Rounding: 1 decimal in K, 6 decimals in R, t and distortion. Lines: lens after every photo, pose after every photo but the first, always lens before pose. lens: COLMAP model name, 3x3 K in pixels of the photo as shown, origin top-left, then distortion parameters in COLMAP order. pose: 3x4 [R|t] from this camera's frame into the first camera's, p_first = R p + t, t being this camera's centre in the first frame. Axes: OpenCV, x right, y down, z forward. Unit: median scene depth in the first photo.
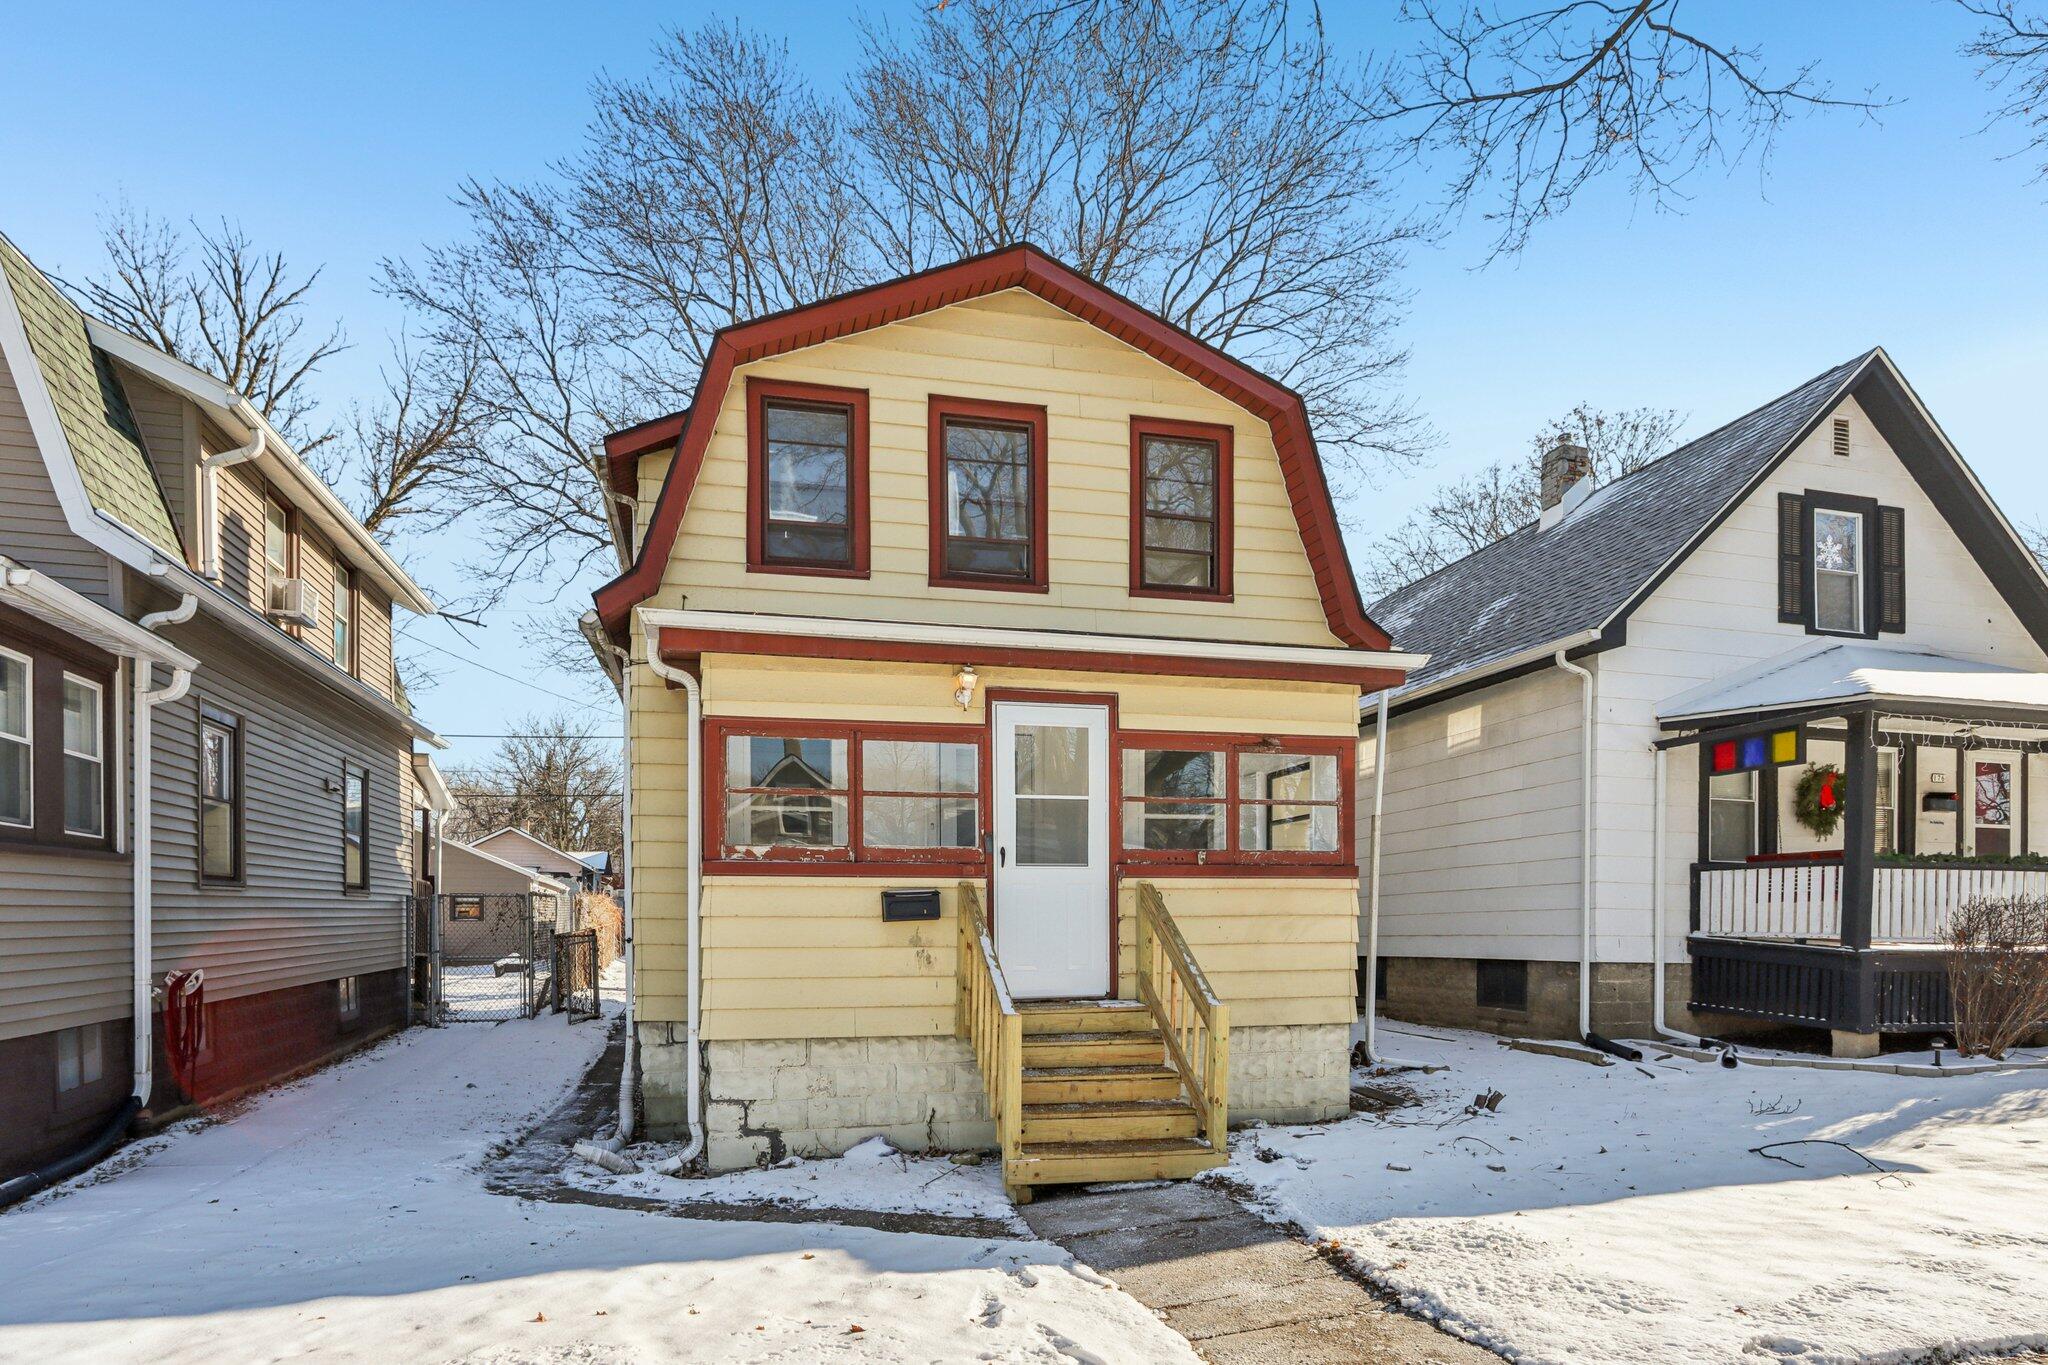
lens RADIAL K [[1126.5, 0, 996.2], [0, 1126.5, 907.0], [0, 0, 1]] dist [-0.010304, 0.000744]
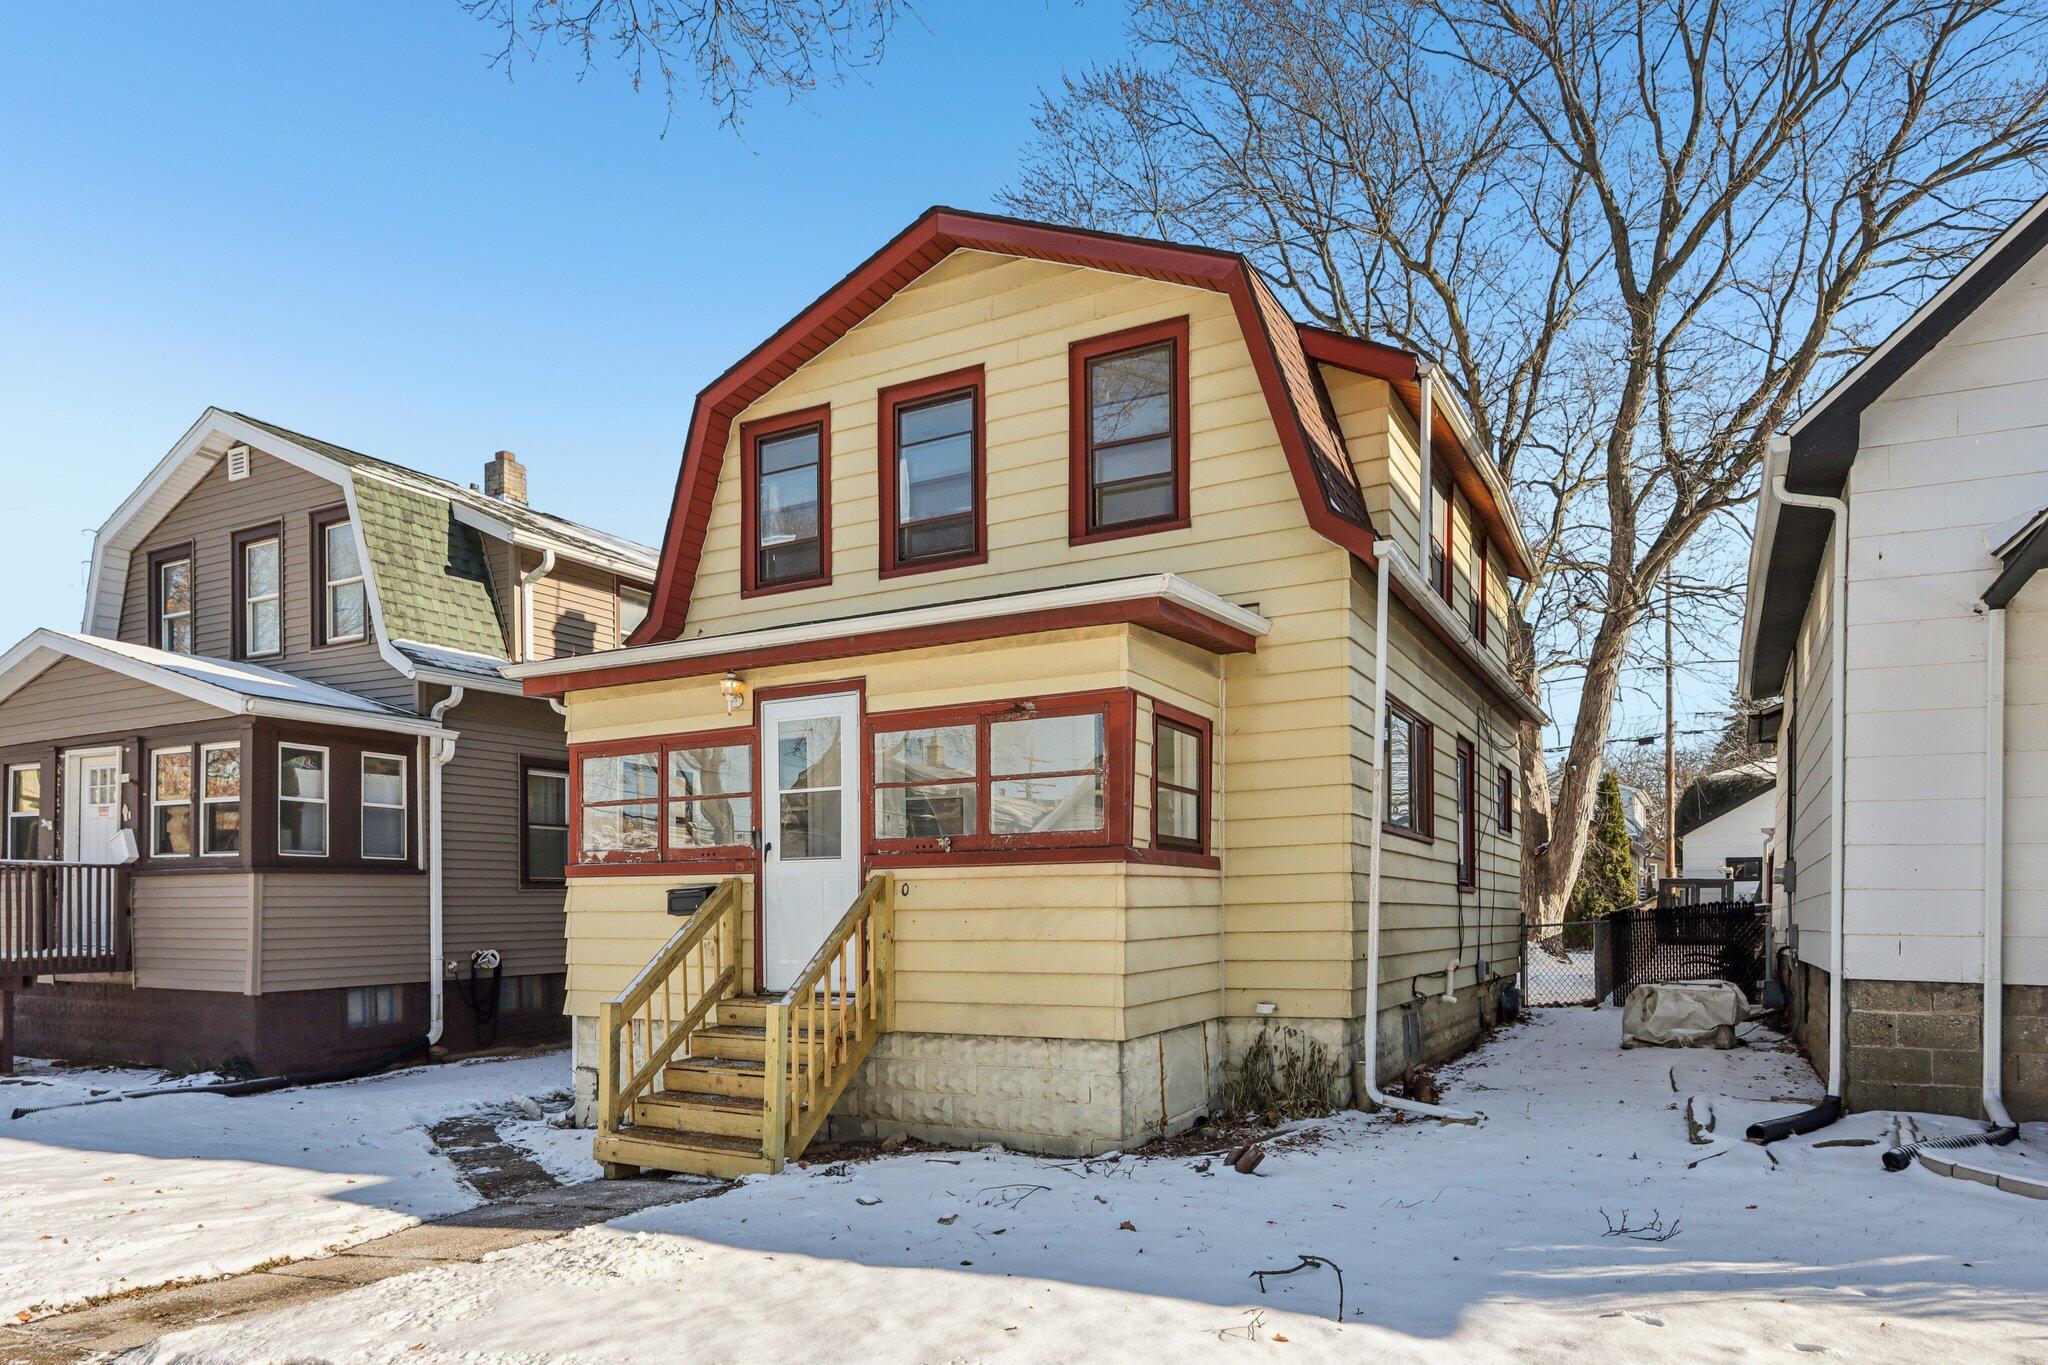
lens RADIAL K [[1276.9, 0, 1061.6], [0, 1276.9, 866.9], [0, 0, 1]] dist [-0.004944, -0.000762]
pose [[0.753120, -0.025559, -0.657386, 0.837085], [0.013690, 0.999638, -0.023182, -0.000894], [0.657740, 0.008460, 0.753197, 0.262882]]
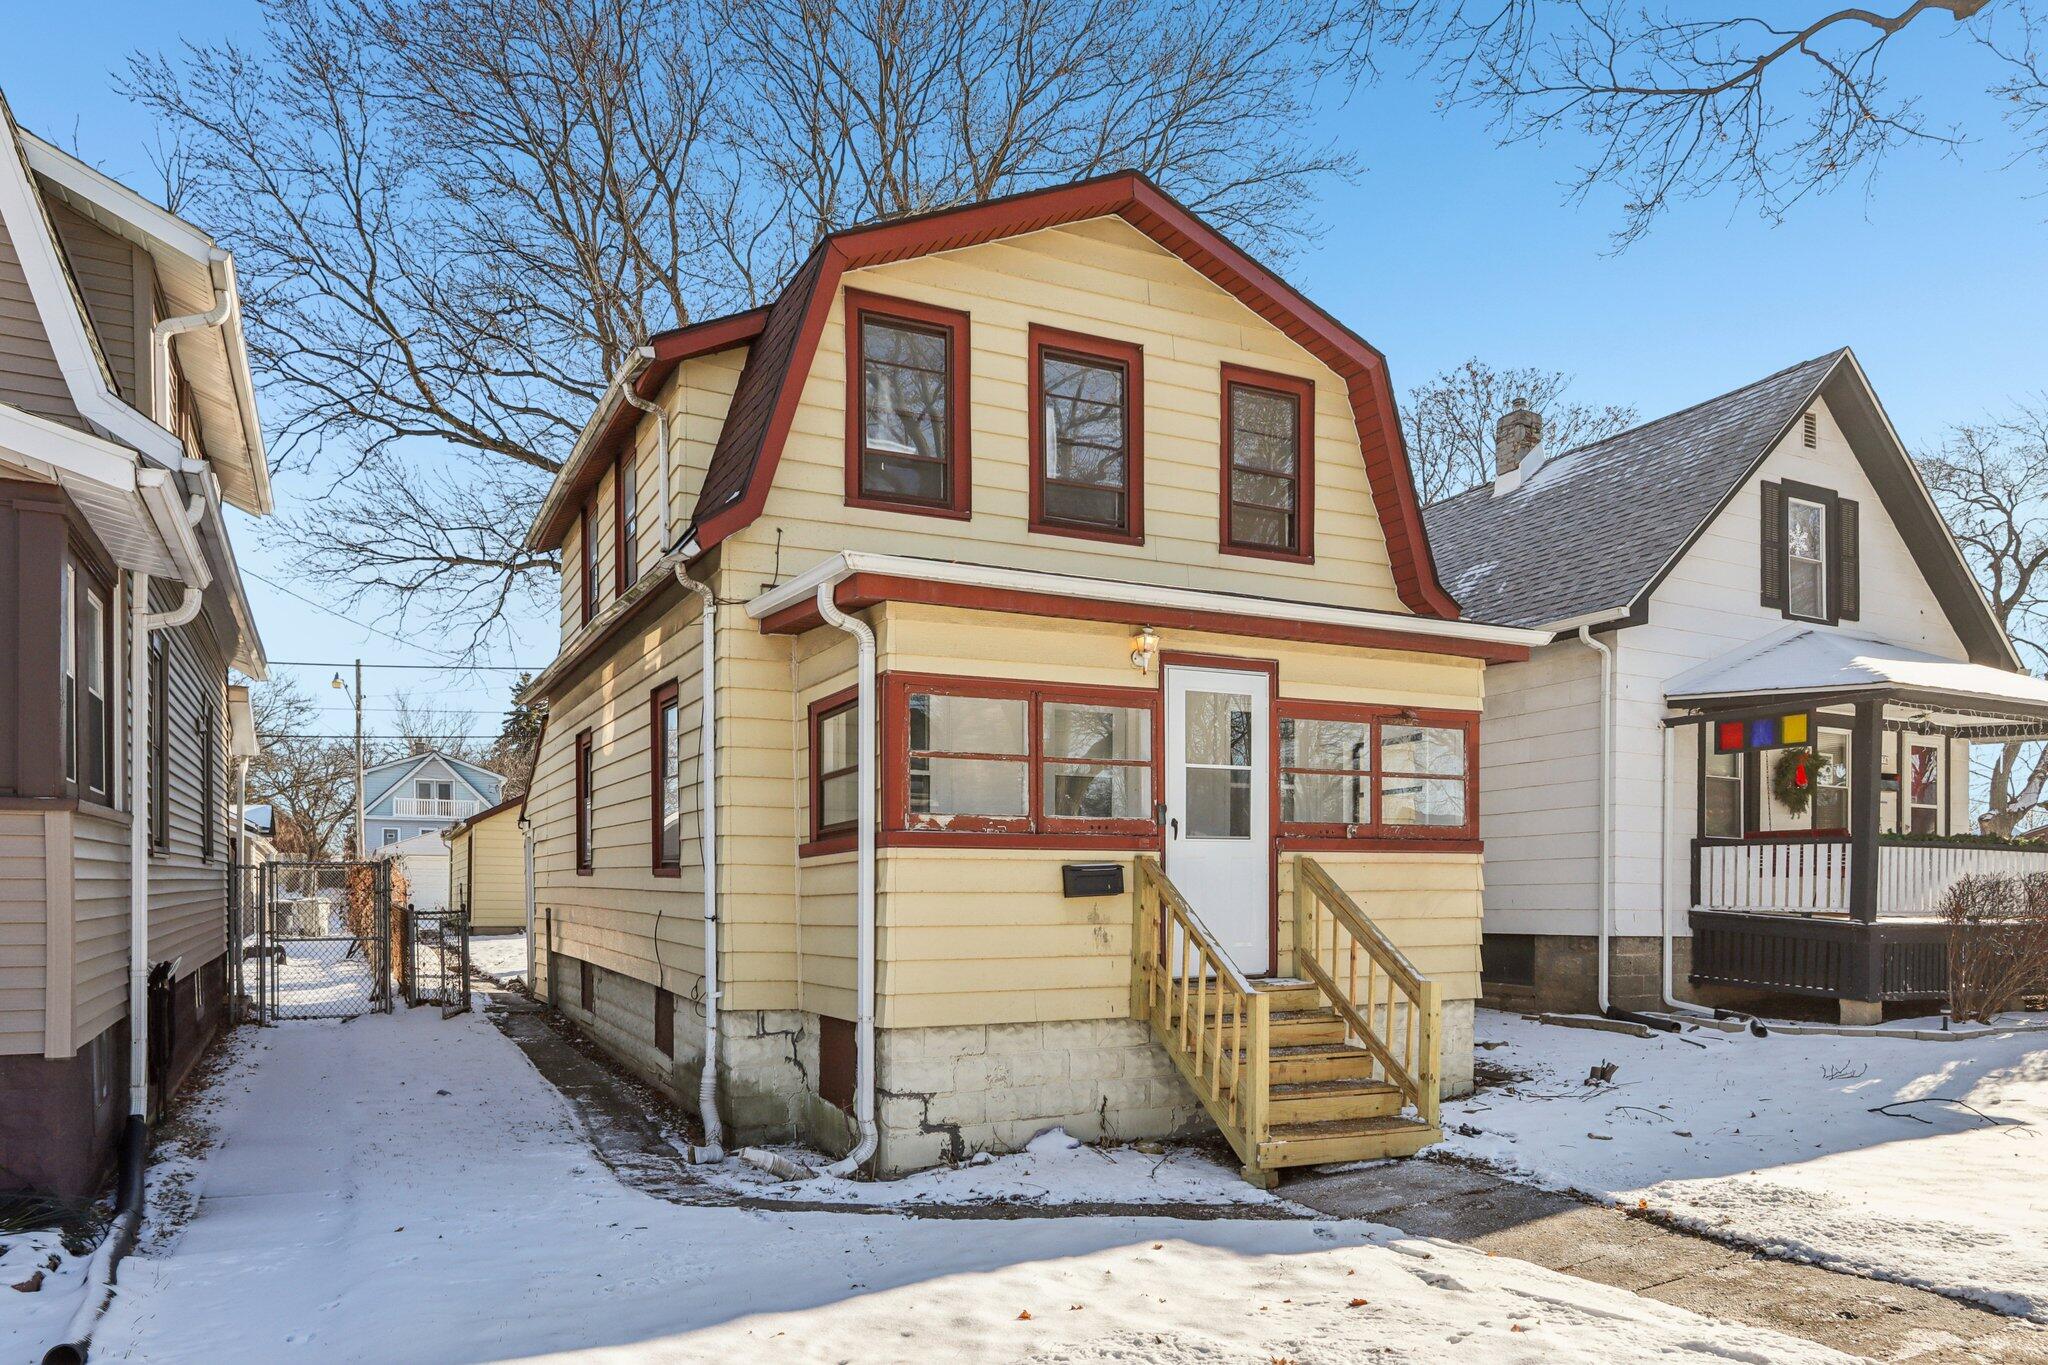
lens RADIAL K [[1303.3, 0, 986.9], [0, 1303.3, 879.2], [0, 0, 1]] dist [-0.008688, 0.004448]
pose [[0.978983, 0.002395, 0.203929, -0.322883], [-0.002850, 0.999994, 0.001938, -0.003478], [-0.203923, -0.002478, 0.978984, -0.036944]]
